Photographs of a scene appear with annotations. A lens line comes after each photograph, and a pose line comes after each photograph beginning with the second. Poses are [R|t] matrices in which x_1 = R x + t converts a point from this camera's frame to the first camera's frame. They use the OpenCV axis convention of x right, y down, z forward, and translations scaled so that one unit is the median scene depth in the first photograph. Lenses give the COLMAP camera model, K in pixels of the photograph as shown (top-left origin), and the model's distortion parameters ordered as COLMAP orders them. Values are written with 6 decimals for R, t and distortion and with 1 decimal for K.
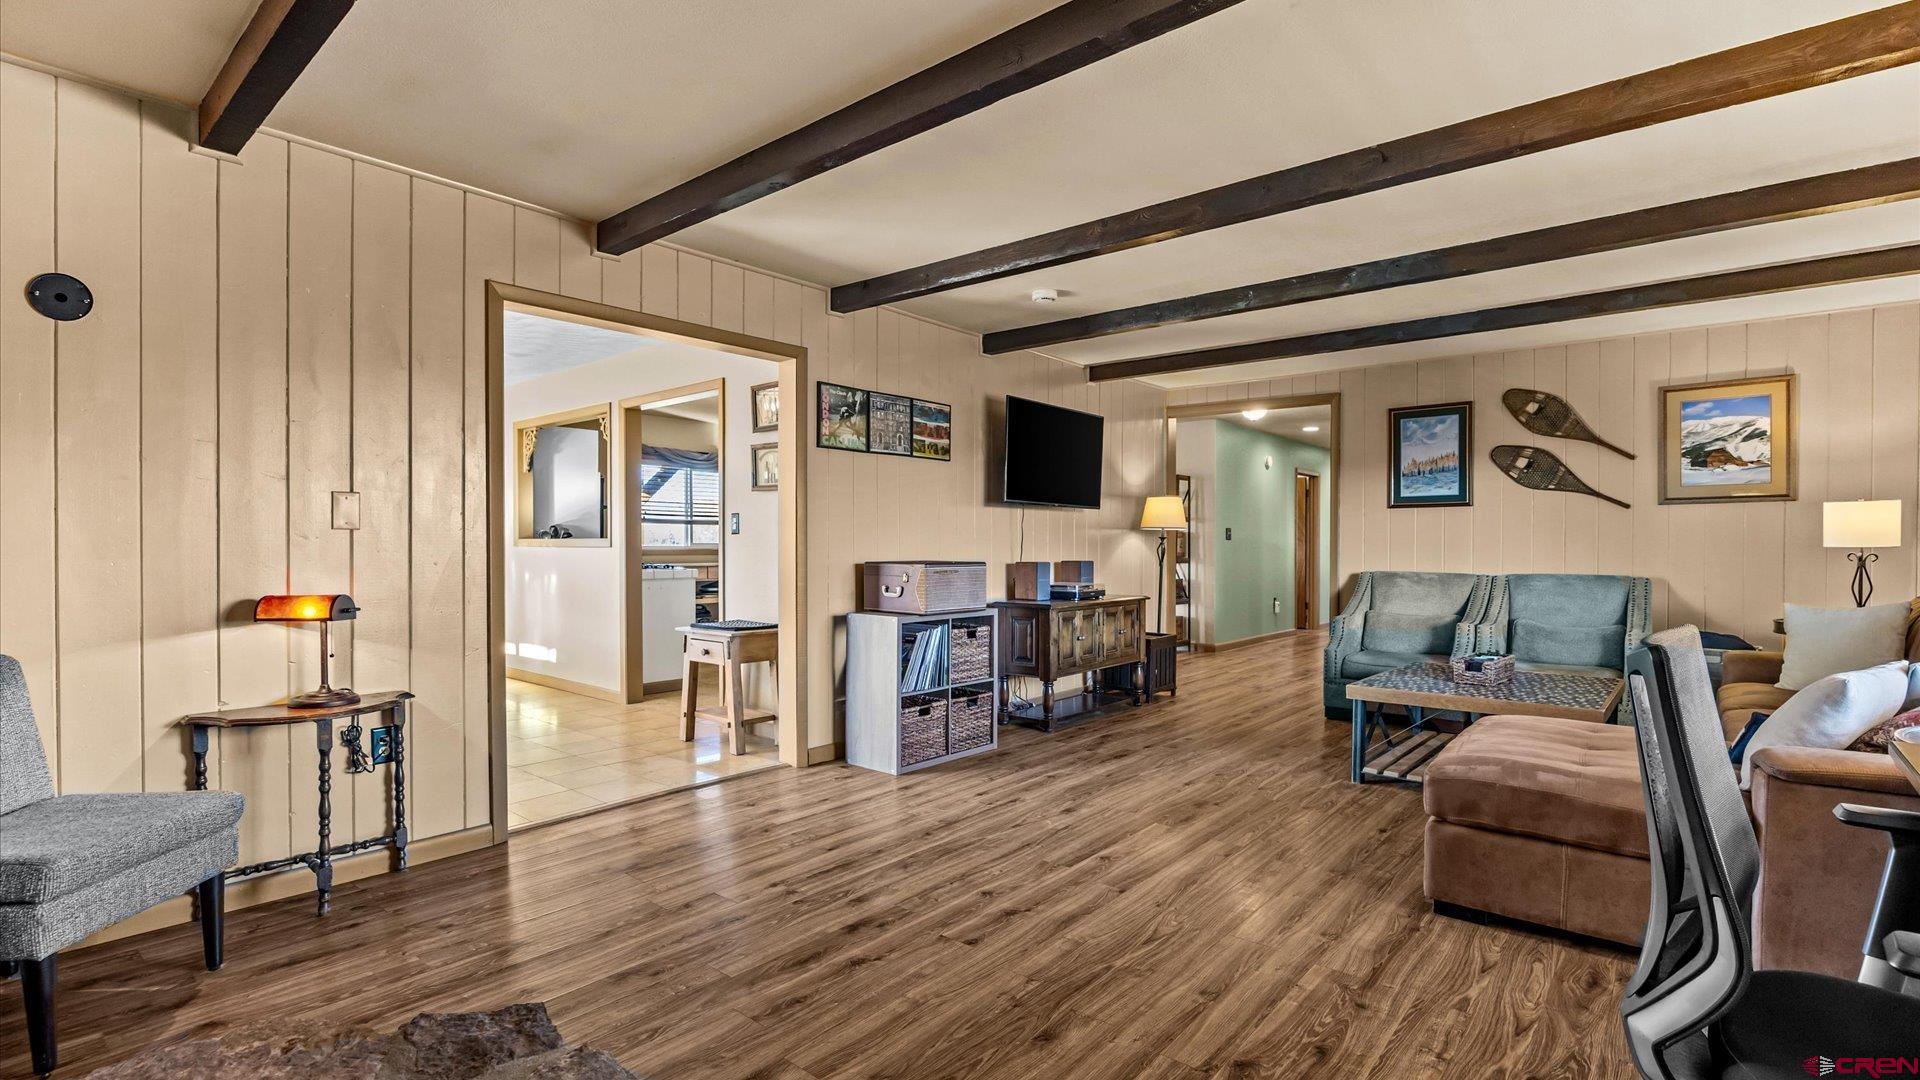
lens RADIAL K [[875.9, 0, 954.5], [0, 875.9, 543.8], [0, 0, 1]] dist [0.000212, 0.000011]
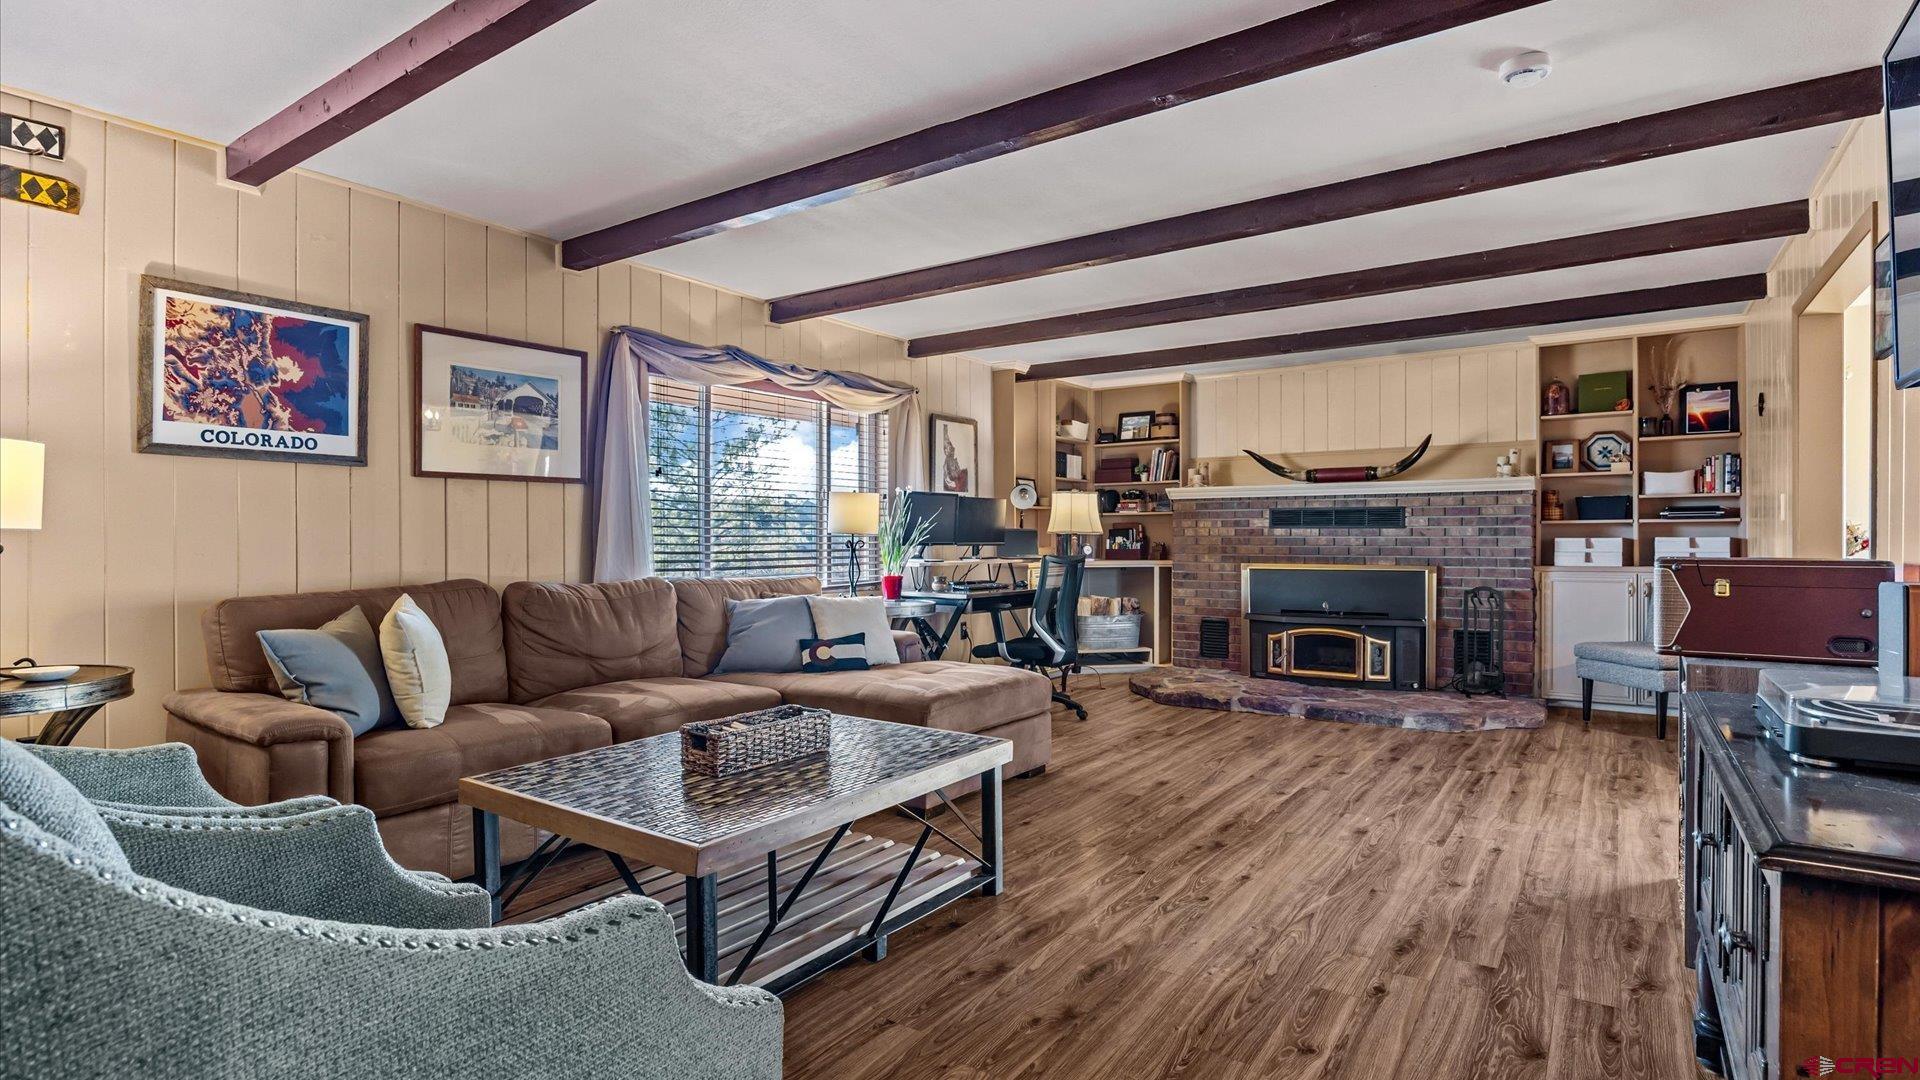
lens RADIAL K [[939.0, 0, 964.1], [0, 939.0, 543.4], [0, 0, 1]] dist [-0.000379, -0.000007]
pose [[-0.995179, -0.000600, -0.098070, 0.593118], [-0.001068, 0.999988, 0.004721, 0.012642], [0.098066, 0.004803, -0.995168, 1.820850]]
